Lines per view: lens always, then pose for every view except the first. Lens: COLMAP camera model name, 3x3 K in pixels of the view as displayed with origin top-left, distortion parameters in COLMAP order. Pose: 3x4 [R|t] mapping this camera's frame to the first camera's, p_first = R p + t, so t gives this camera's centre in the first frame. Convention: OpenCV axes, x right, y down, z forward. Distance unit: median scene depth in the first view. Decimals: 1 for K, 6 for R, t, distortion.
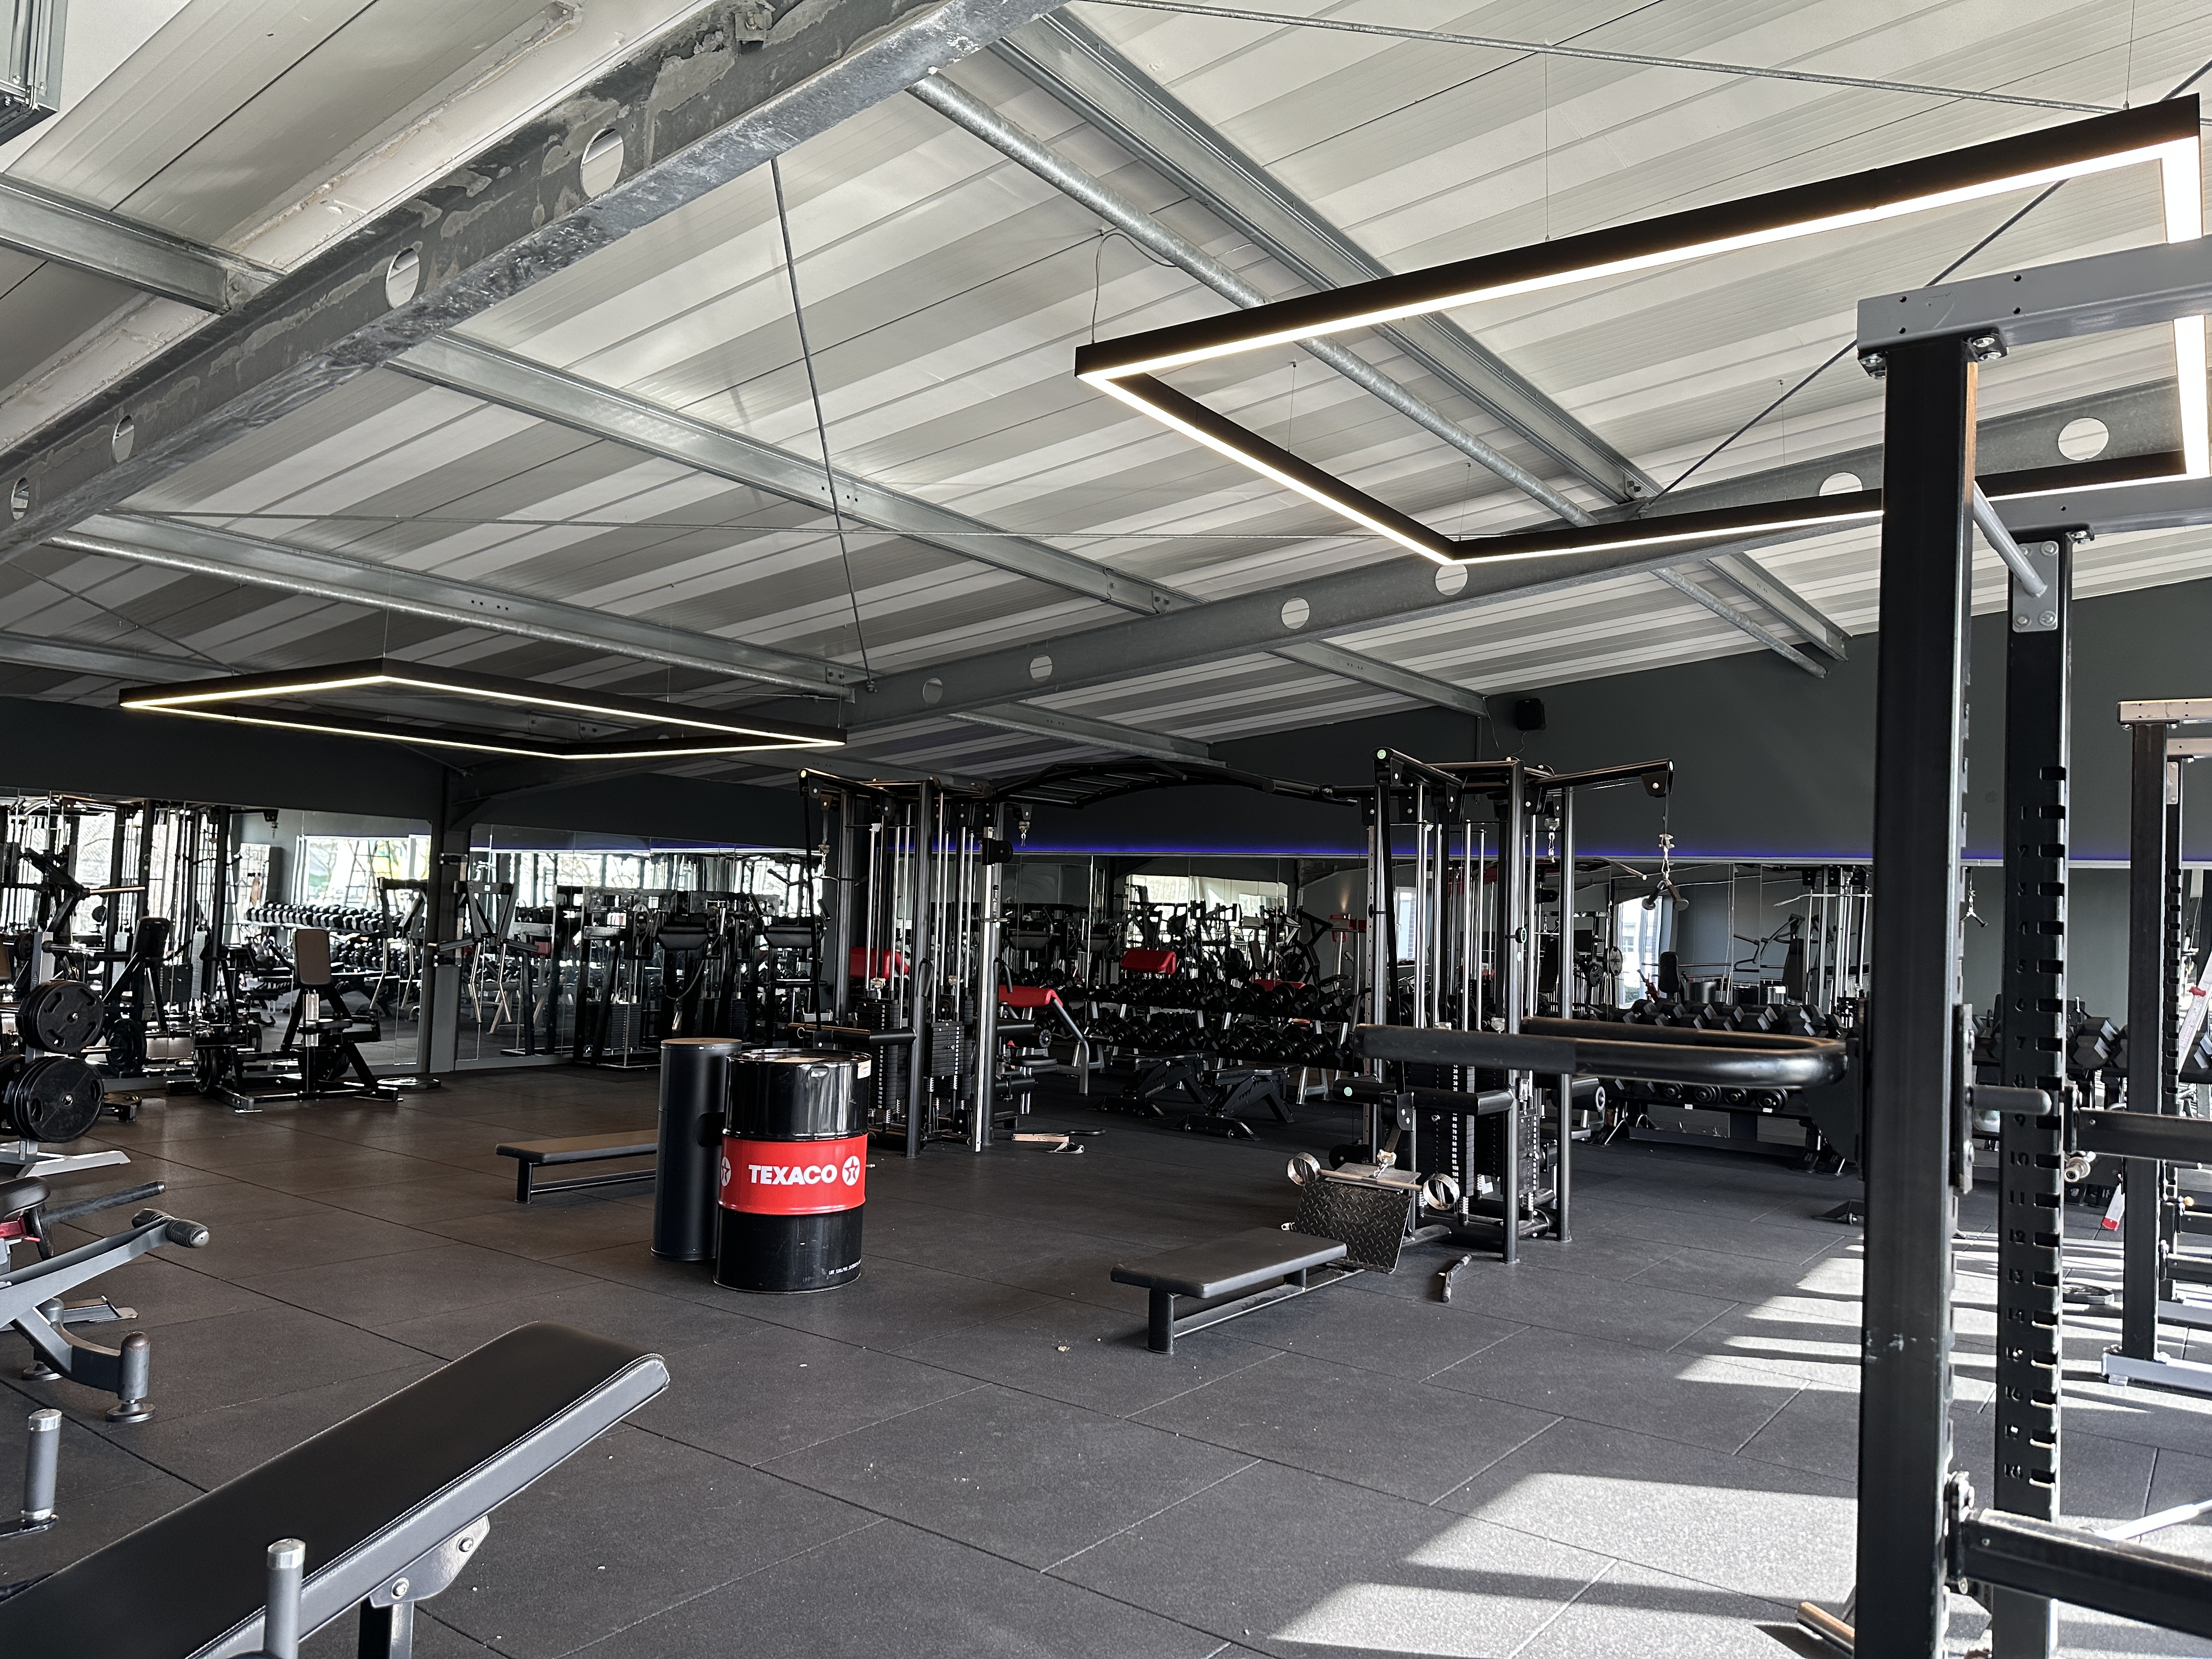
lens RADIAL K [[1524.6, 0, 1106.0], [0, 1524.6, 829.5], [0, 0, 1]] dist [0.006098, 0.001303]
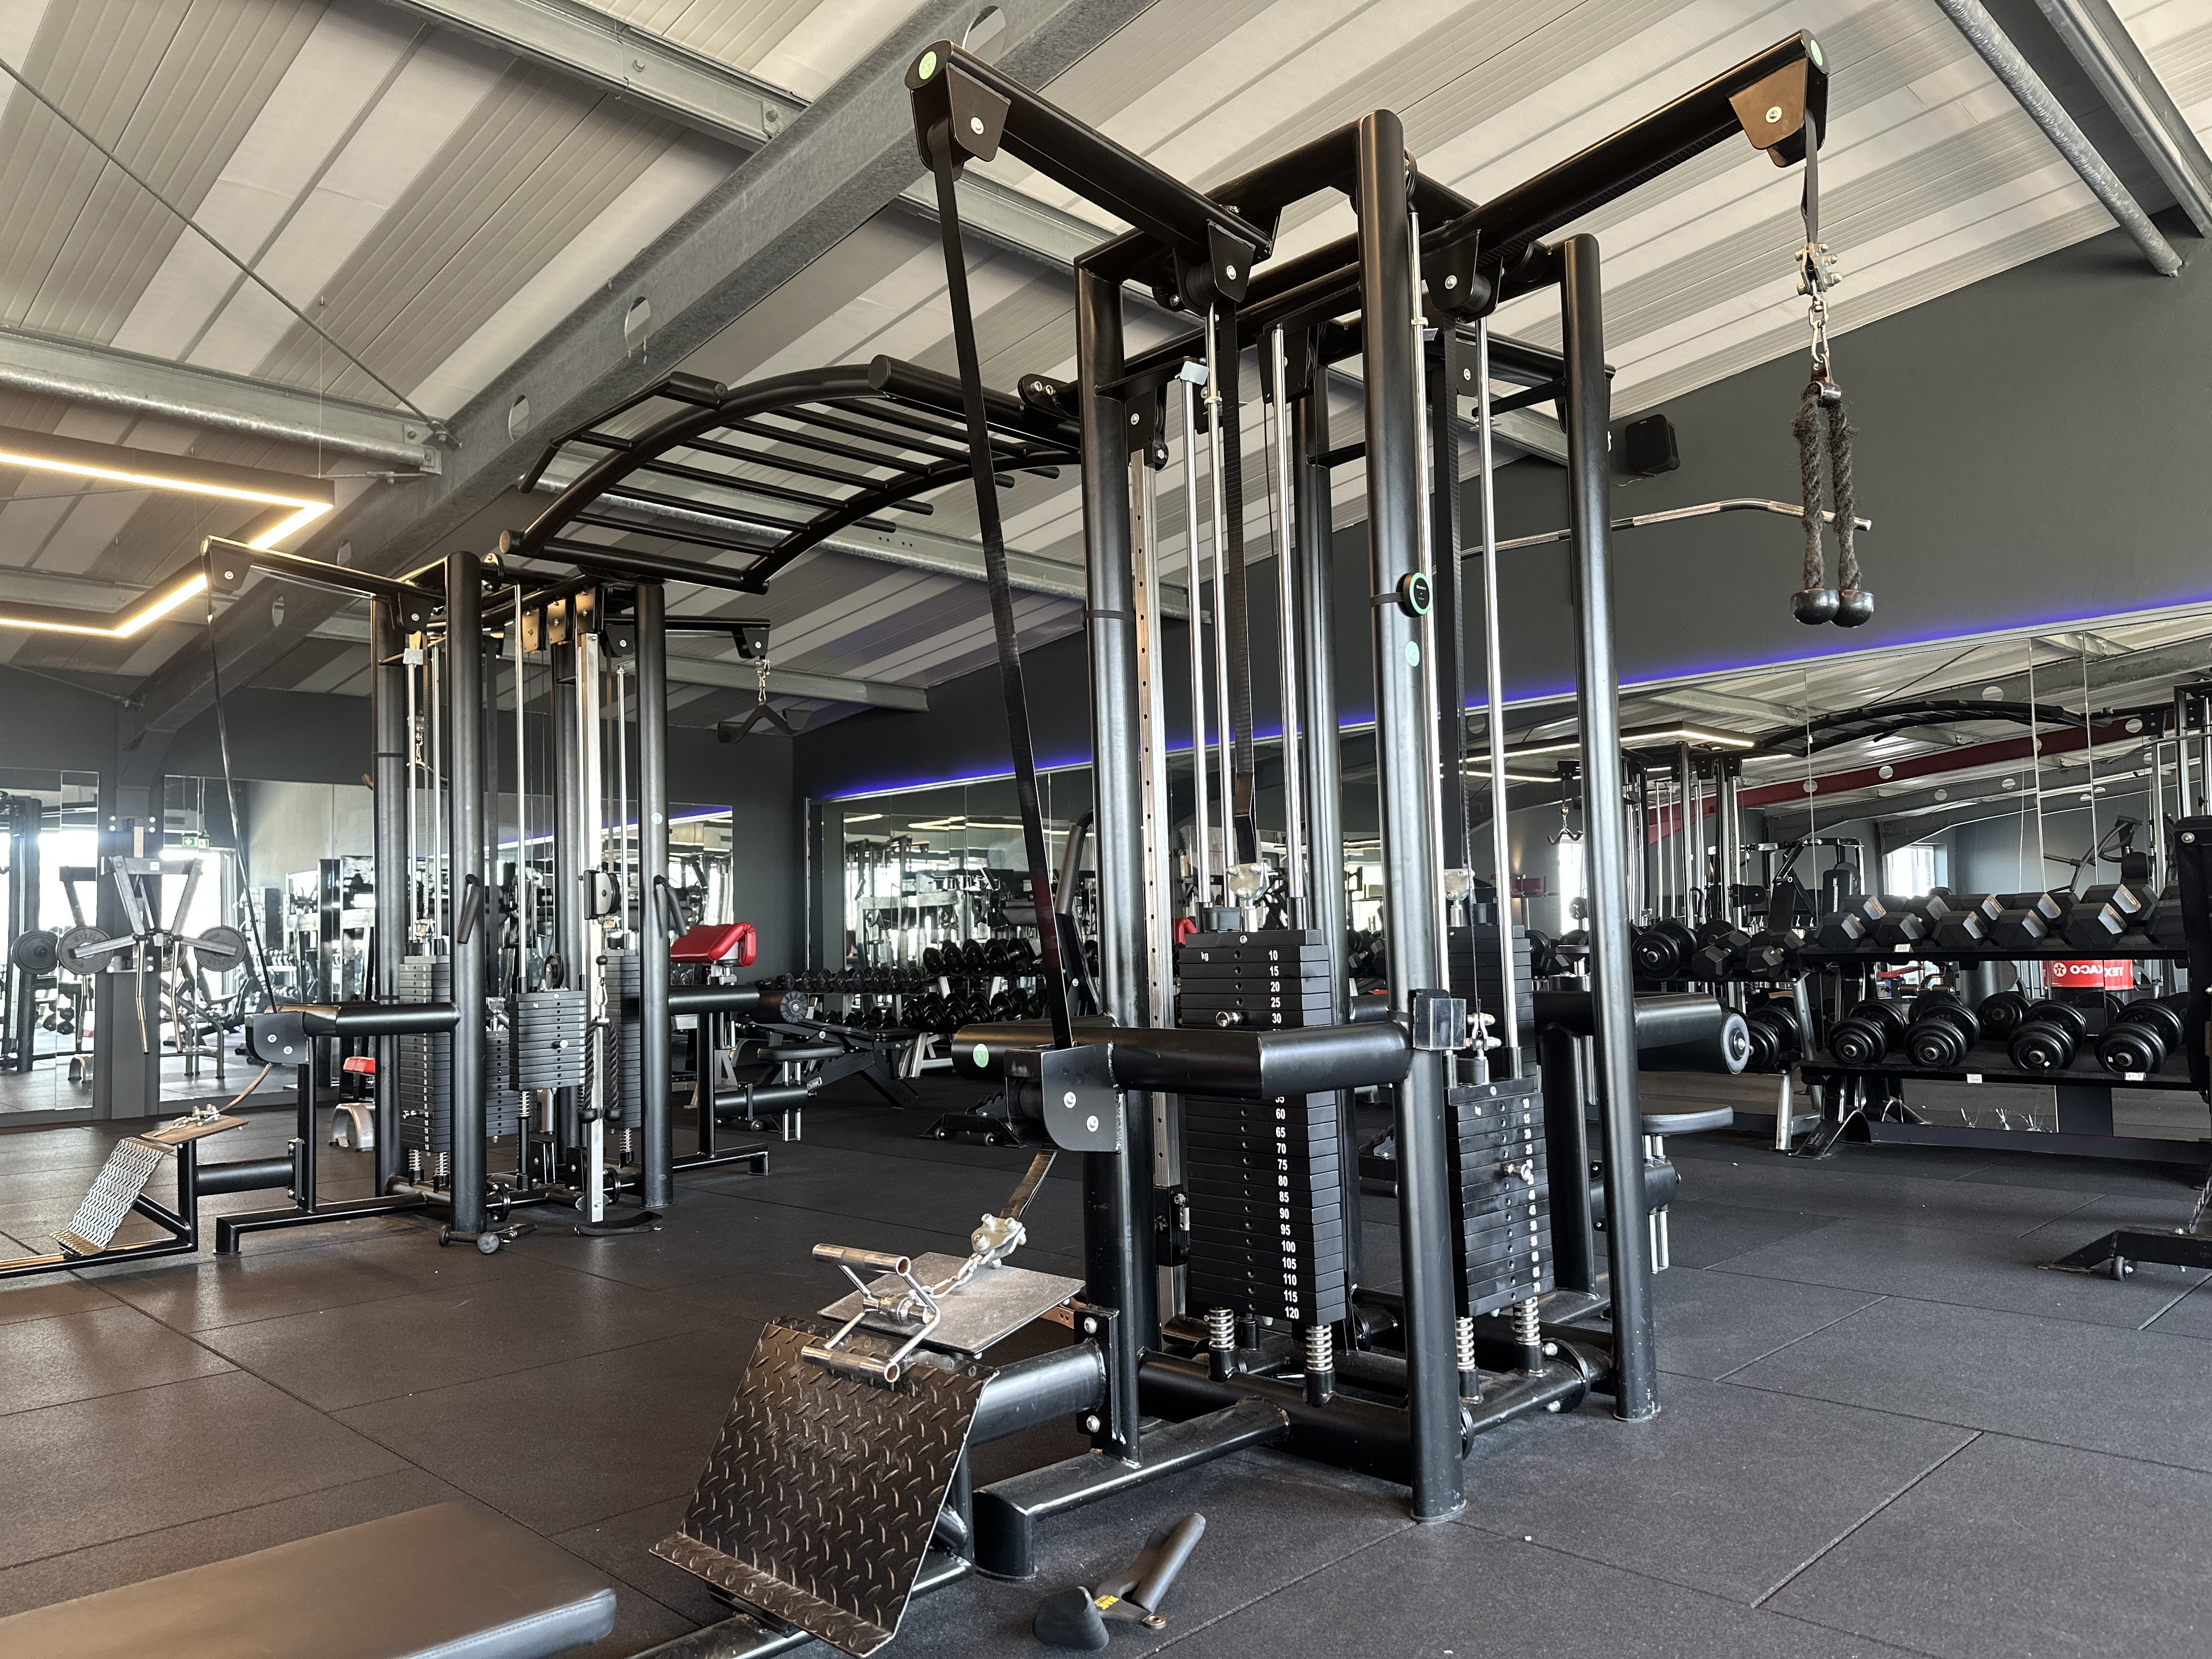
lens RADIAL K [[1524.6, 0, 1106.0], [0, 1524.6, 829.5], [0, 0, 1]] dist [0.006098, 0.001303]
pose [[0.986252, -0.074821, -0.147340, 0.187509], [0.071492, 0.997055, -0.027765, 0.099732], [0.148984, 0.016850, 0.988696, 0.479674]]
